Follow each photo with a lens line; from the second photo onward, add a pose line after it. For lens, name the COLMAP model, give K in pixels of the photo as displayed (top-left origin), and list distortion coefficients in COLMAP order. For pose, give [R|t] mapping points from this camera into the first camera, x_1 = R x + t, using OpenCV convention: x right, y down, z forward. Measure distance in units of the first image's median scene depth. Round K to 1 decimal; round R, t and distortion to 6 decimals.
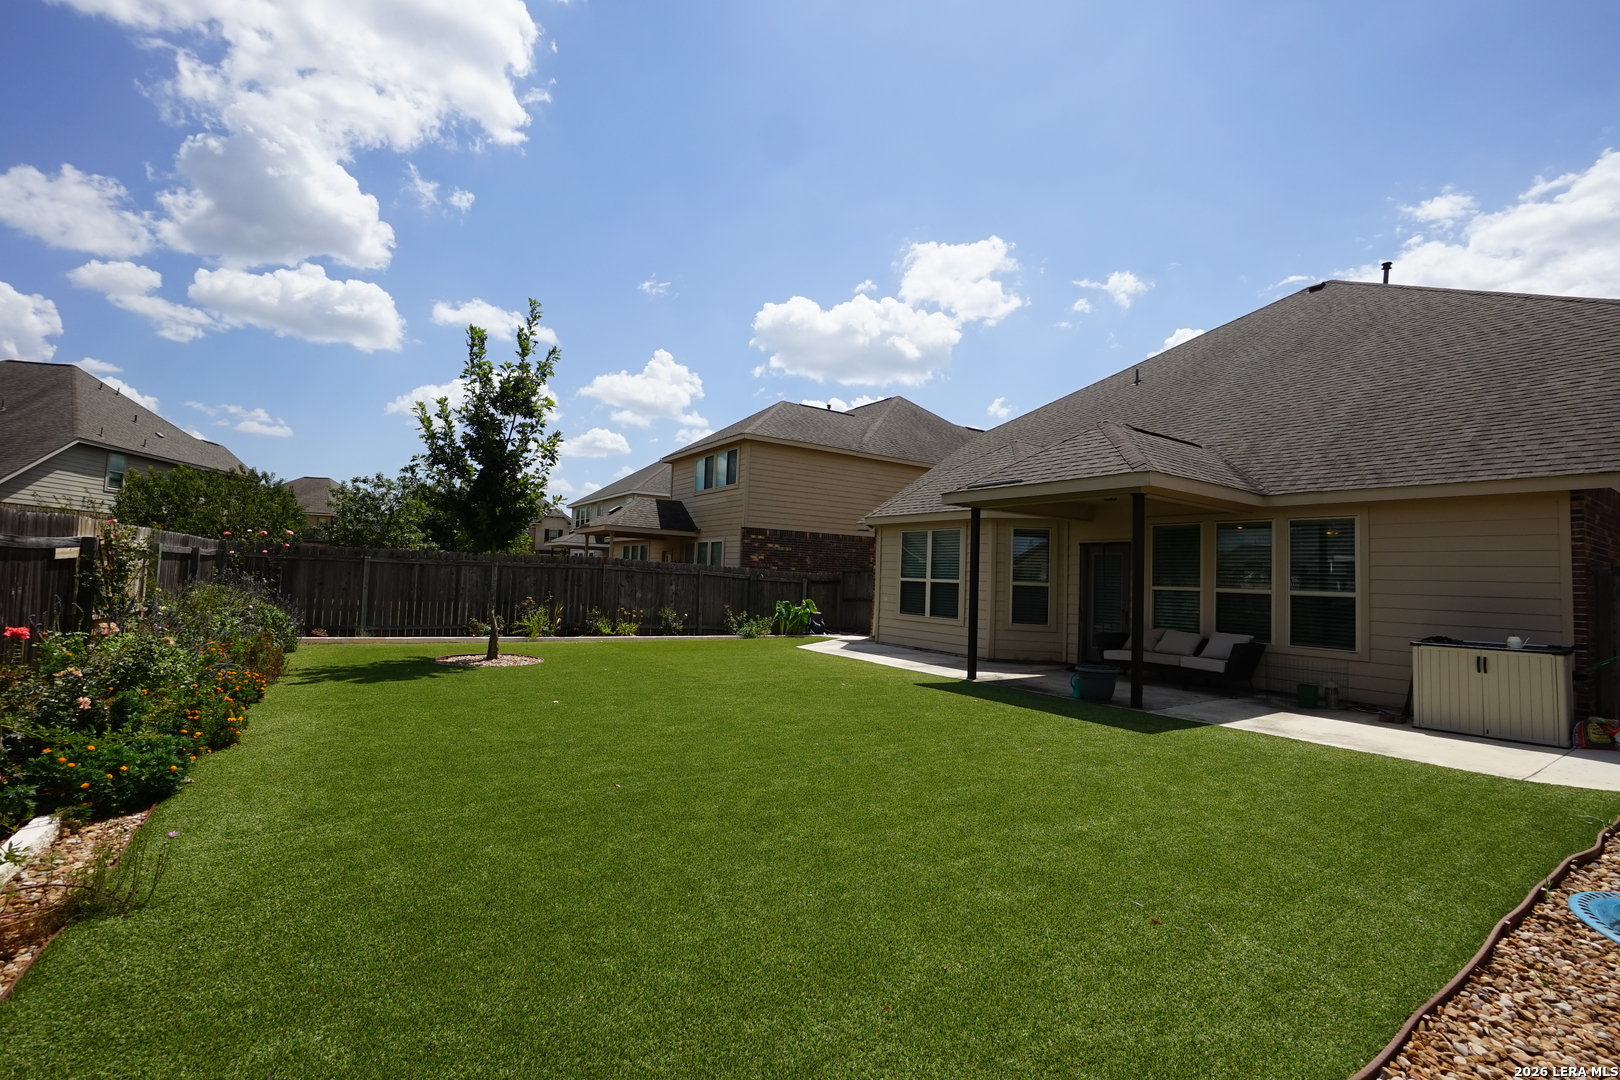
lens RADIAL K [[718.2, 0, 804.8], [0, 718.2, 530.5], [0, 0, 1]] dist [-0.058325, 0.020645]
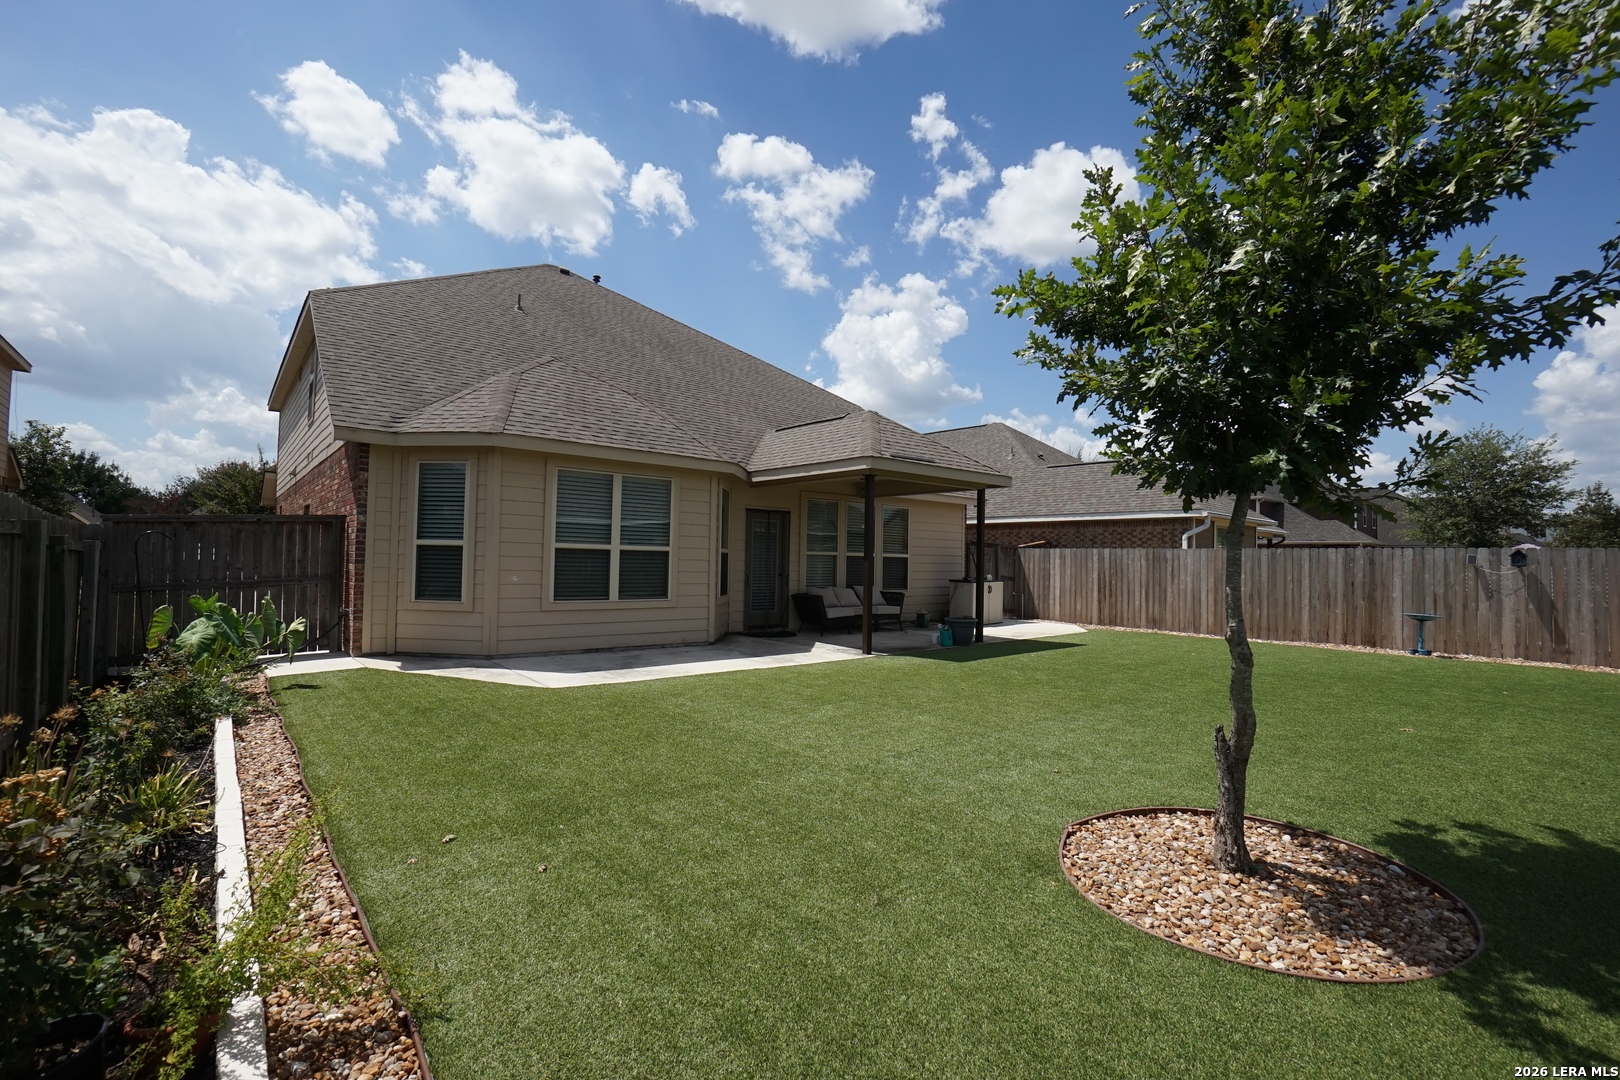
lens RADIAL K [[718.2, 0, 802.5], [0, 718.2, 533.3], [0, 0, 1]] dist [-0.058325, 0.020645]
pose [[-0.115306, -0.004063, 0.993322, -0.501854], [-0.086636, 0.996222, -0.005982, 0.043387], [-0.989545, -0.086747, -0.115222, 0.865894]]
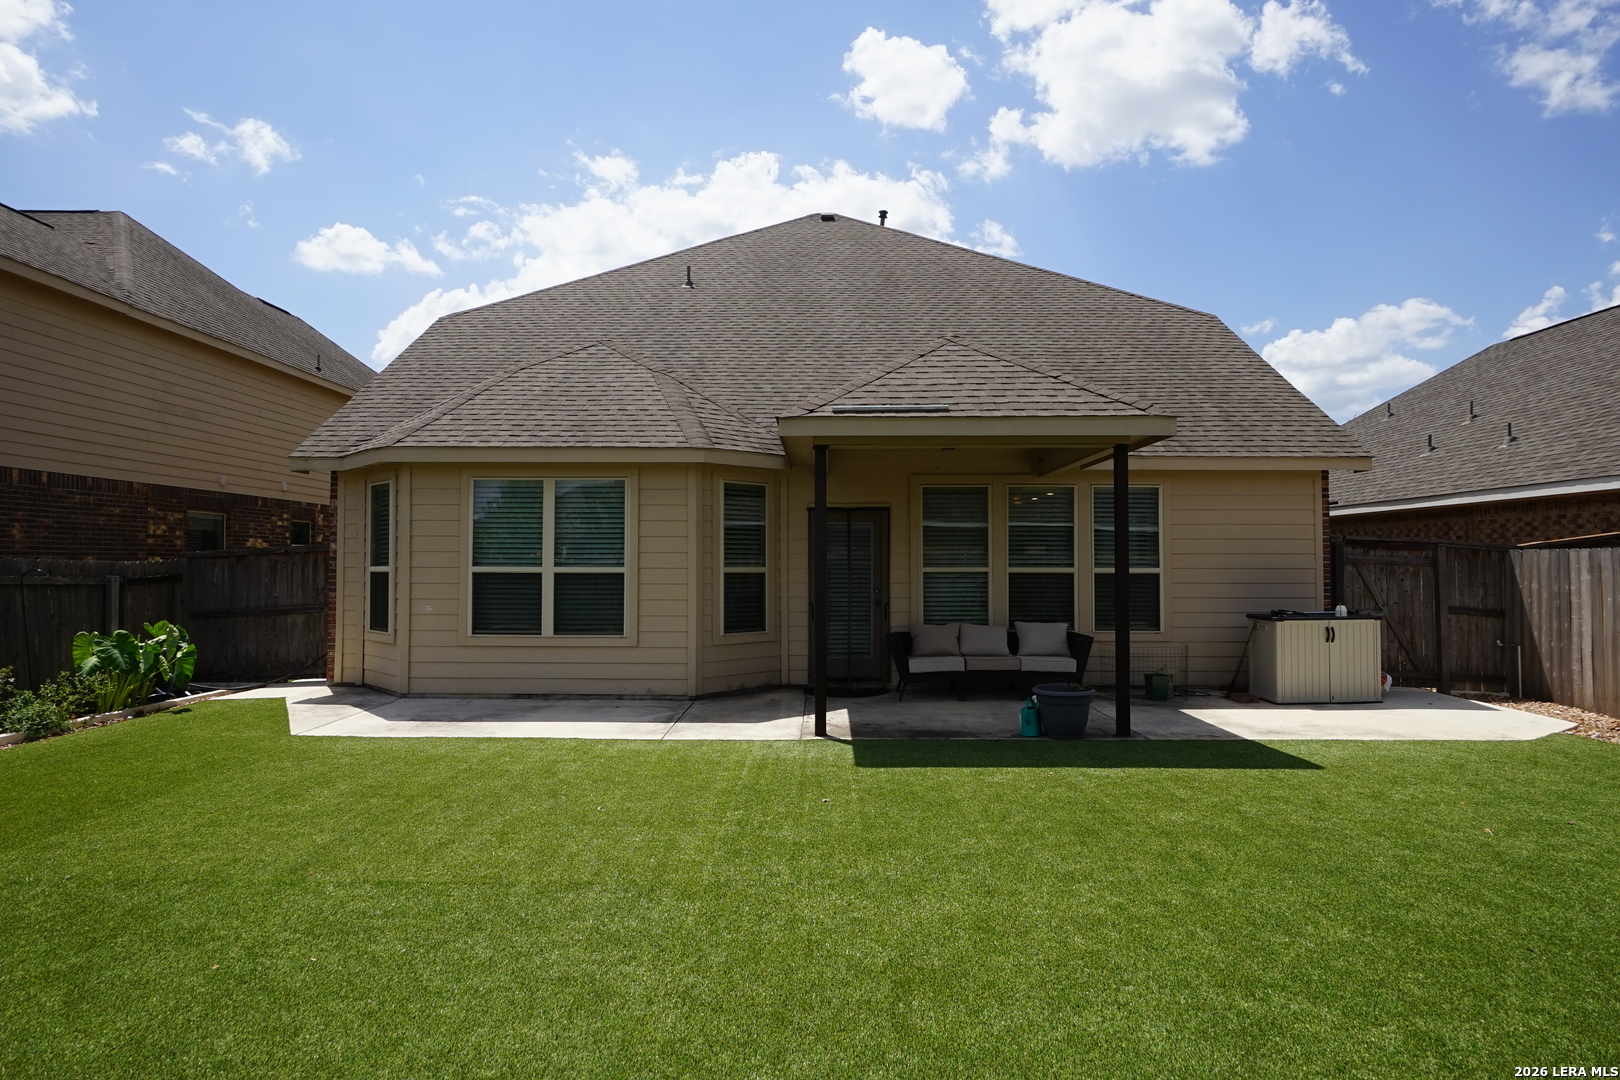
lens RADIAL K [[932.5, 0, 806.9], [0, 932.5, 541.8], [0, 0, 1]] dist [0.003197, 0.004033]
pose [[0.563991, -0.010489, 0.825714, -0.291786], [-0.033374, 0.998813, 0.035483, 0.016132], [-0.825106, -0.047570, 0.562971, 0.418308]]
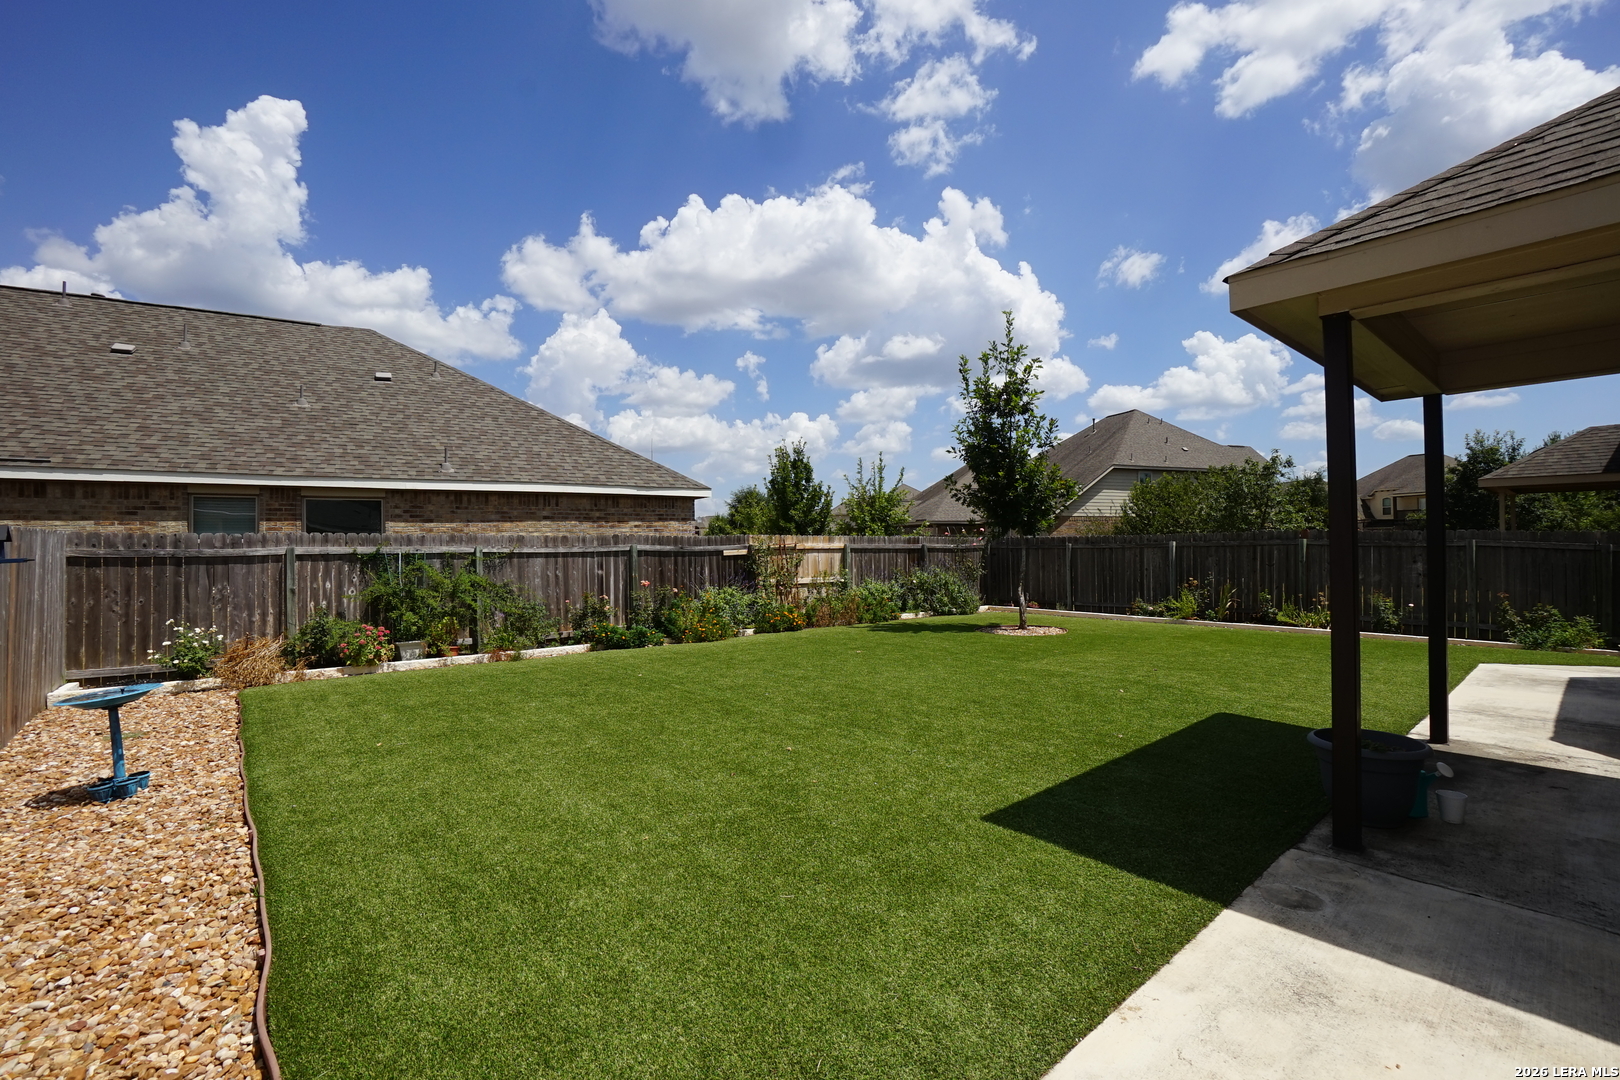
lens RADIAL K [[718.2, 0, 808.9], [0, 718.2, 531.5], [0, 0, 1]] dist [-0.058325, 0.020645]
pose [[0.109372, -0.057554, -0.992333, 0.485569], [0.076996, 0.995813, -0.049269, 0.038095], [0.991014, -0.071017, 0.113346, 0.376034]]
